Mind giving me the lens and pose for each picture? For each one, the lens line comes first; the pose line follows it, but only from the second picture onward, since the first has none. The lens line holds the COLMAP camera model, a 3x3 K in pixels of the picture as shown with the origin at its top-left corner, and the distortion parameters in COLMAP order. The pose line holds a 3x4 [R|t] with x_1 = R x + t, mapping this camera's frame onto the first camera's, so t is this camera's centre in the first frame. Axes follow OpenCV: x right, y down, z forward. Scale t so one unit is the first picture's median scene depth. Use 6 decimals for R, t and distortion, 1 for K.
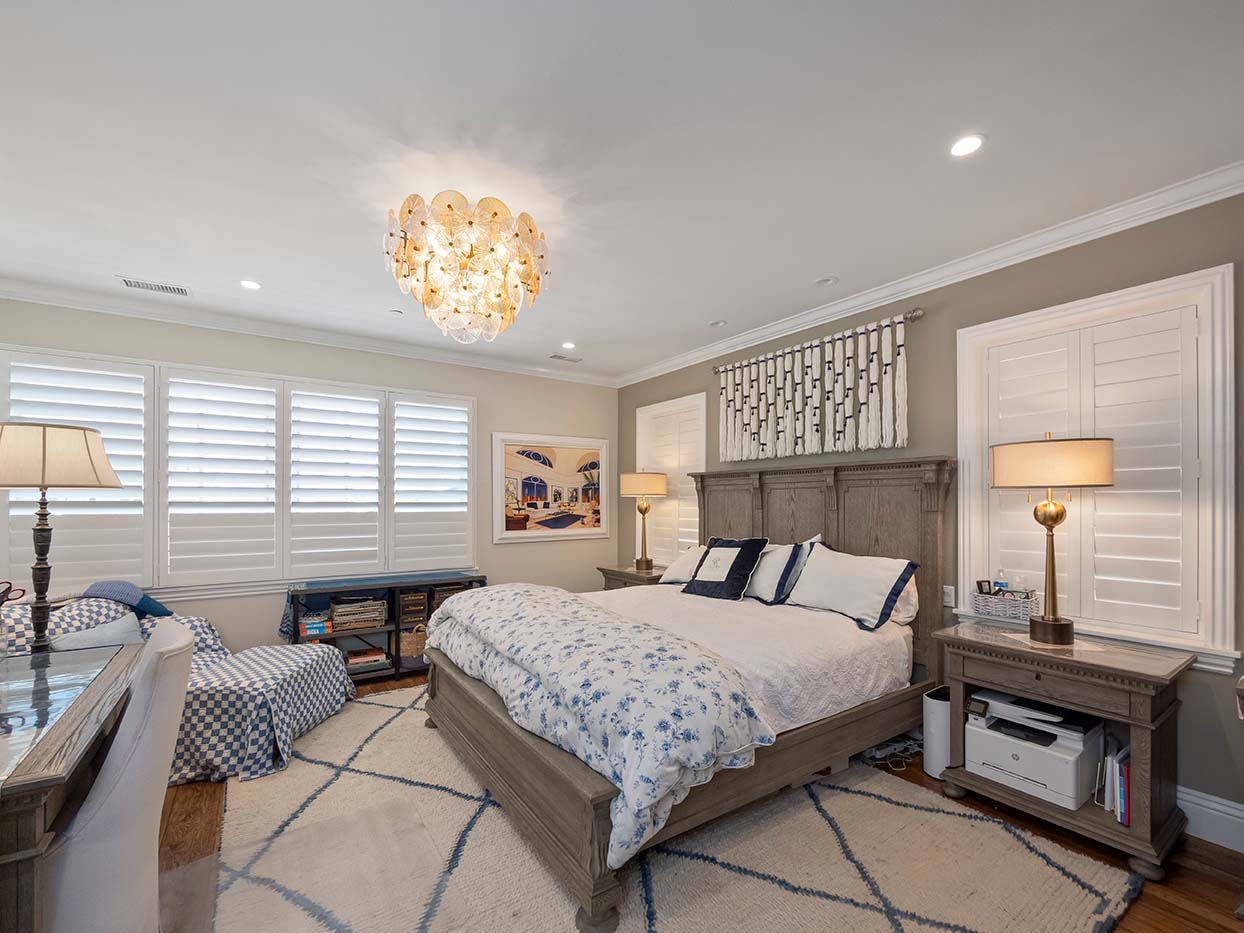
lens RADIAL K [[537.4, 0, 620.8], [0, 537.4, 500.8], [0, 0, 1]] dist [-0.004303, 0.000584]
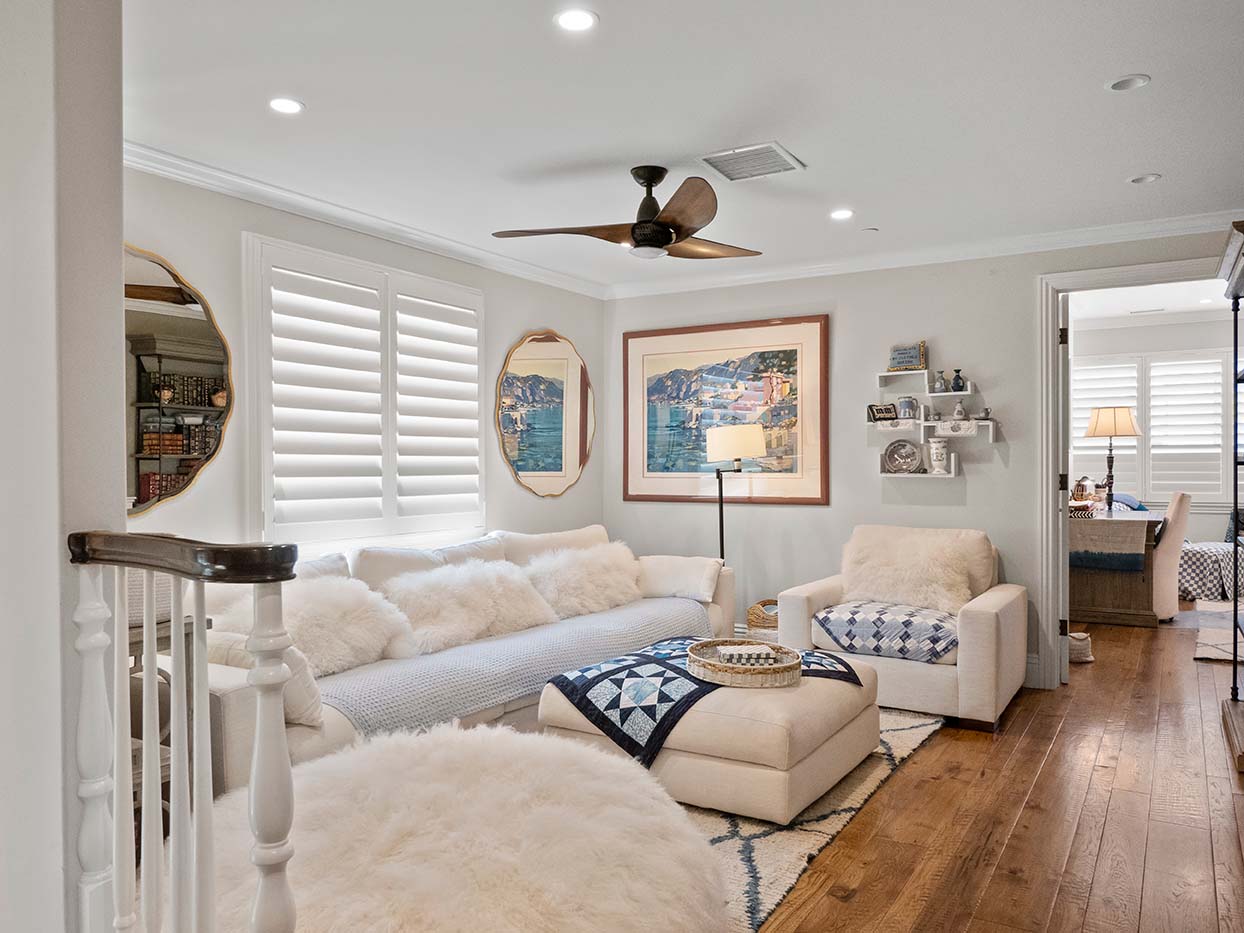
lens RADIAL K [[932.0, 0, 608.9], [0, 932.0, 465.7], [0, 0, 1]] dist [-0.031692, 0.017319]
pose [[0.406909, -0.000222, -0.913469, 1.004825], [0.005514, 0.999982, 0.002214, 0.049395], [0.913452, -0.005937, 0.406903, -1.602208]]
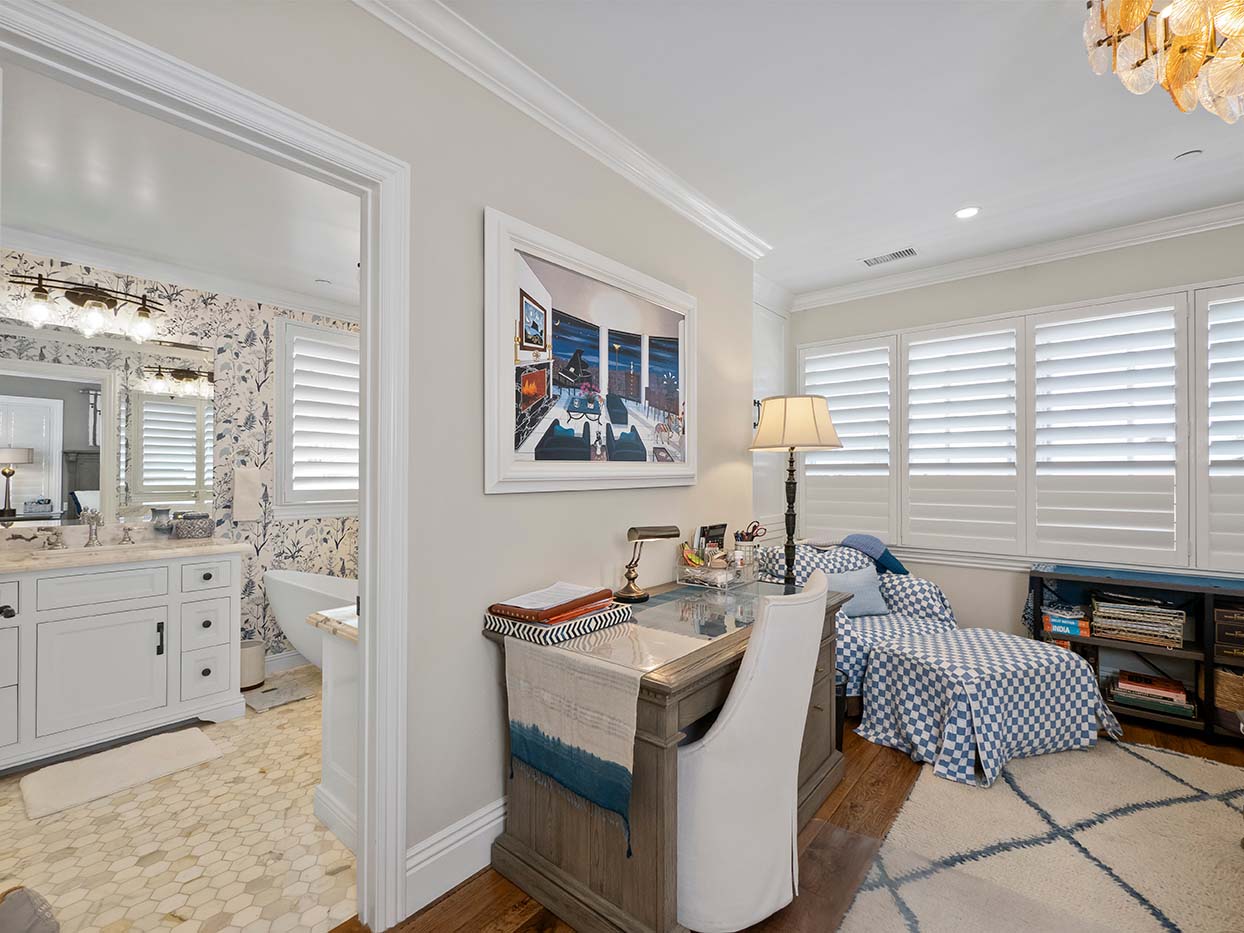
lens RADIAL K [[547.1, 0, 628.7], [0, 547.1, 471.9], [0, 0, 1]] dist [0.000342, -0.001337]
pose [[0.278782, -0.006770, -0.960331, 0.011429], [0.001020, 0.999977, -0.006753, 0.026279], [0.960354, 0.000903, 0.278782, 0.212590]]
